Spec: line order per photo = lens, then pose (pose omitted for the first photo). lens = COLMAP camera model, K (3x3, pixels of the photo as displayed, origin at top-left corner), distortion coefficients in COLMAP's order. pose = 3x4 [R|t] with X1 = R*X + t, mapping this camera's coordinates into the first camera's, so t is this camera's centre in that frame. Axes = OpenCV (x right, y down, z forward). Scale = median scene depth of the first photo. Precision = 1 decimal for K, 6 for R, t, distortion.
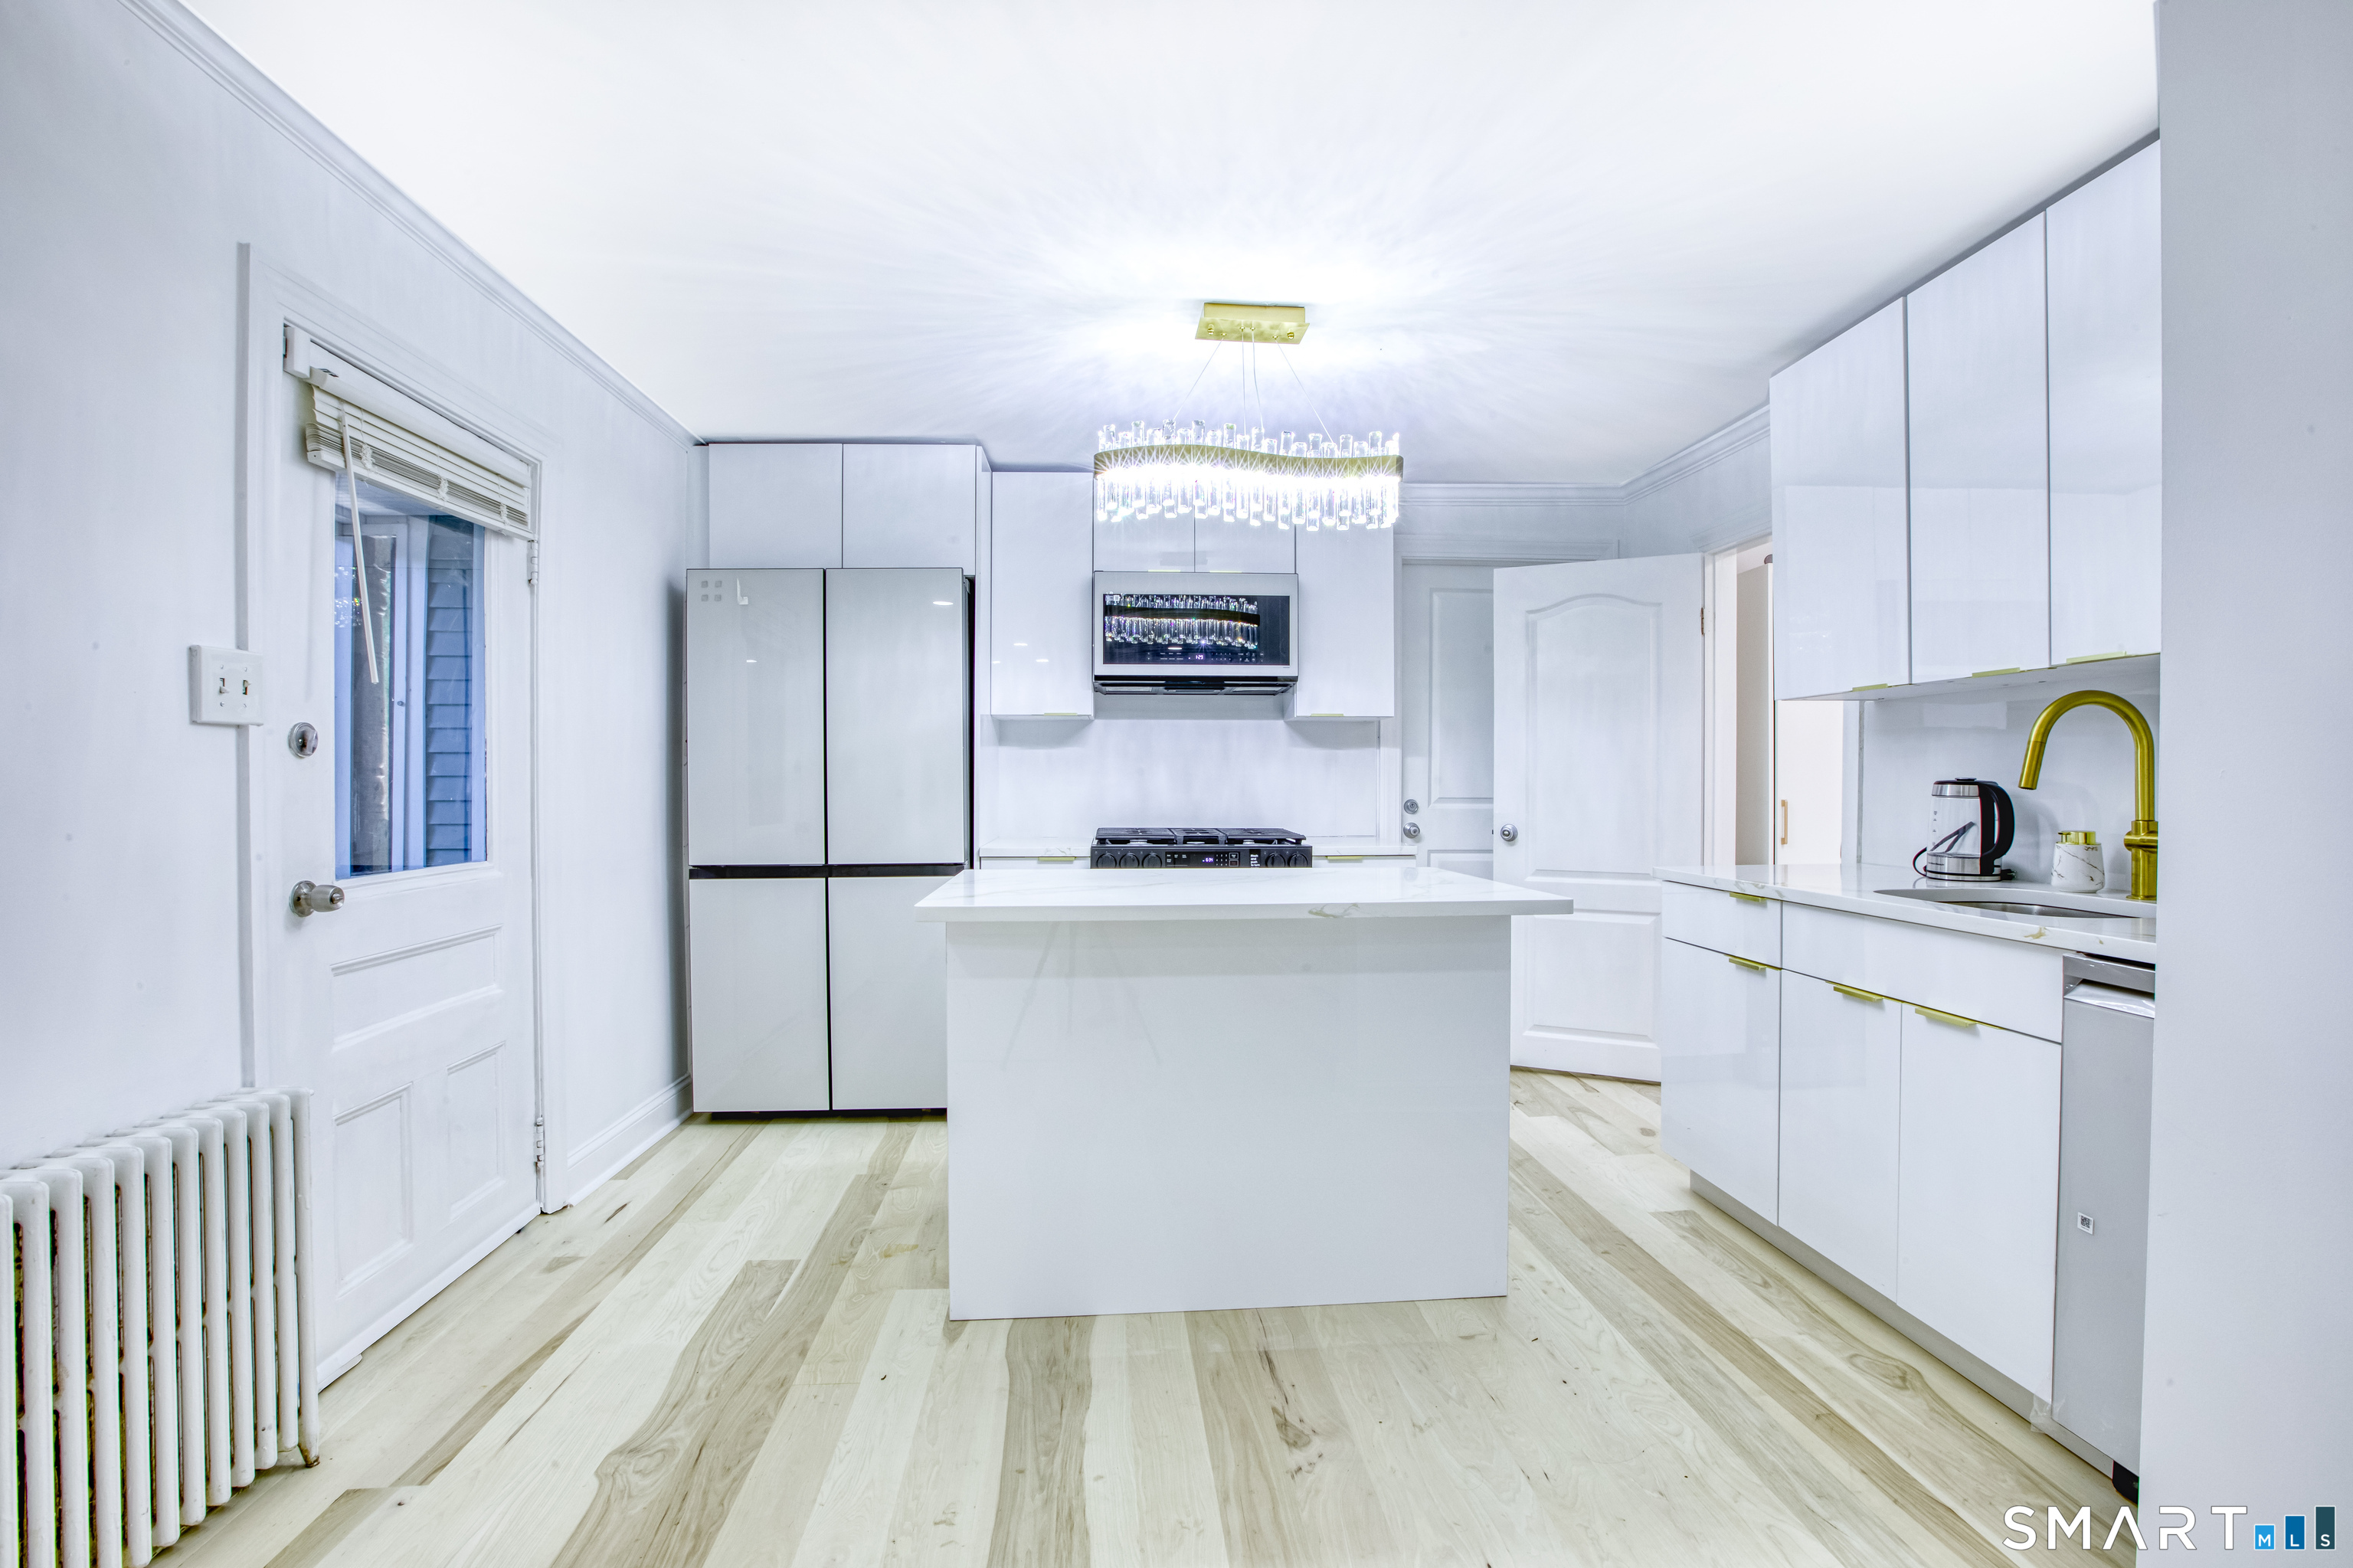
lens RADIAL K [[1097.6, 0, 1176.9], [0, 1097.6, 788.1], [0, 0, 1]] dist [-0.031356, 0.006714]
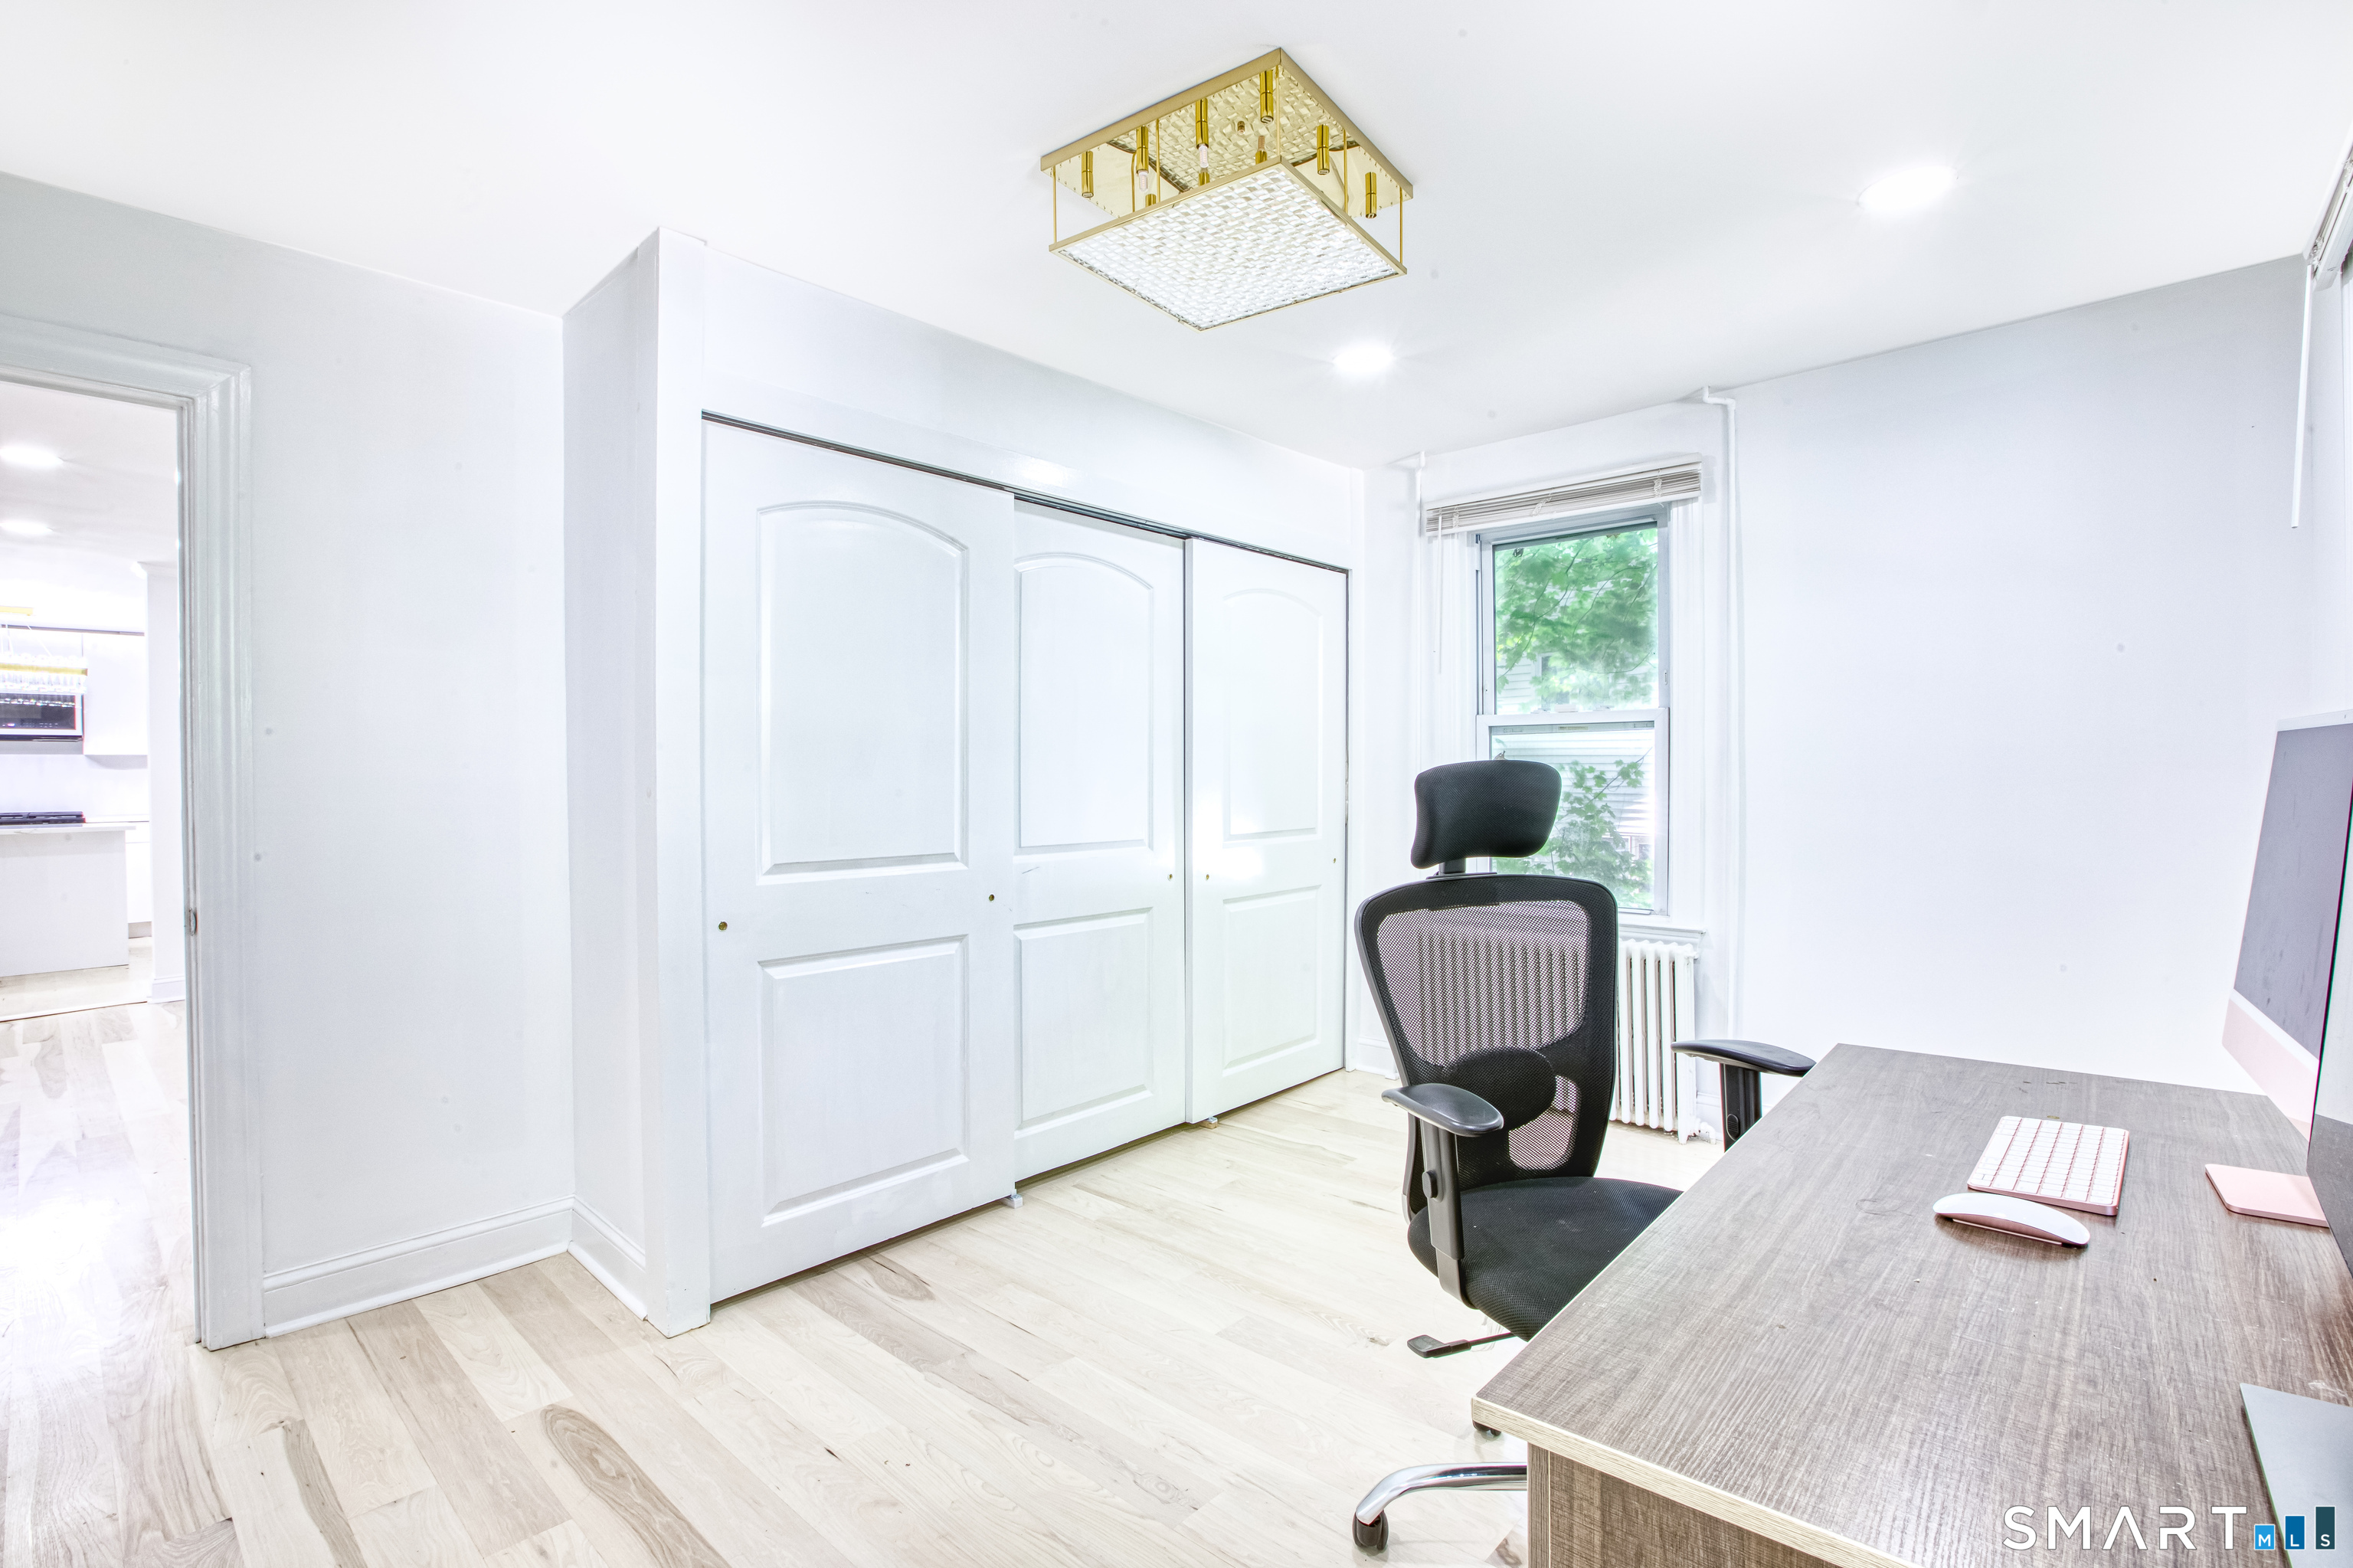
lens RADIAL K [[1097.6, 0, 1188.0], [0, 1097.6, 777.0], [0, 0, 1]] dist [-0.031356, 0.006714]
pose [[0.737077, -0.010643, 0.675725, 0.340049], [0.011792, 0.999926, 0.002886, -0.006786], [-0.675706, 0.005841, 0.737148, -2.229399]]
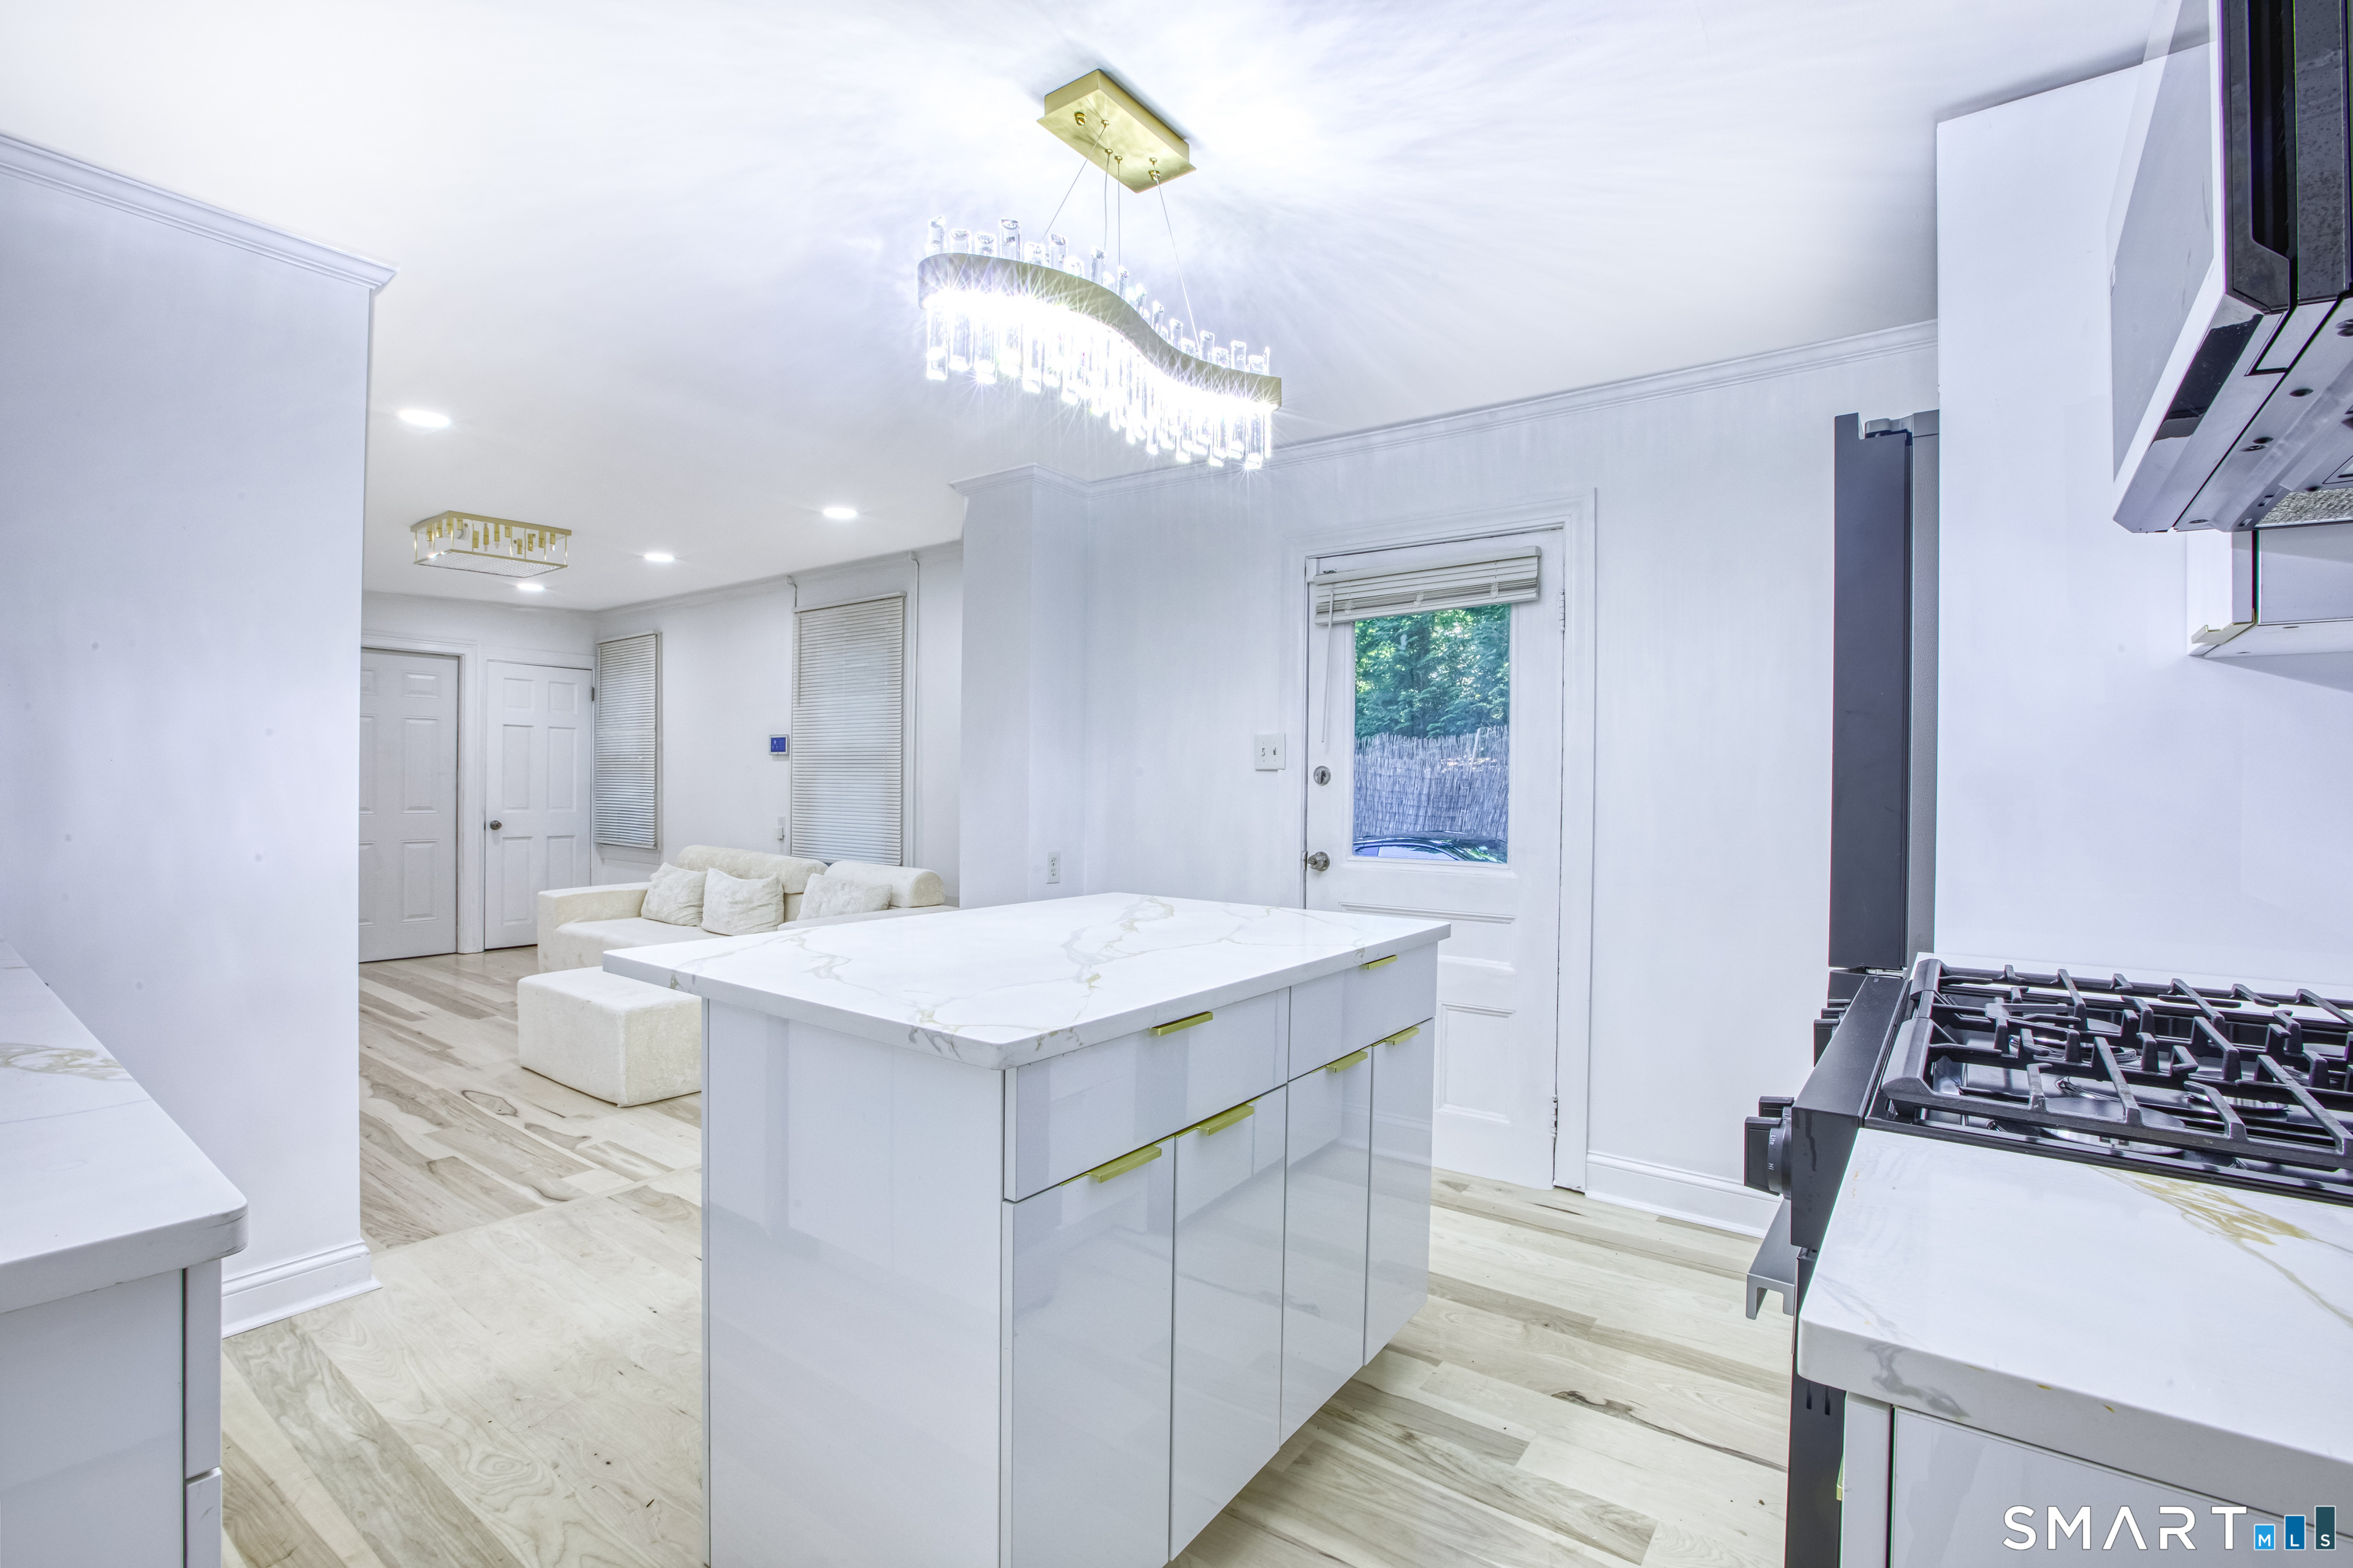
lens RADIAL K [[1074.0, 0, 1168.3], [0, 1074.0, 786.8], [0, 0, 1]] dist [-0.037554, 0.007014]
pose [[-0.667044, -0.007651, -0.744979, 0.443748], [-0.016378, 0.999856, 0.004396, -0.016428], [0.744838, 0.015133, -0.667073, 1.214845]]
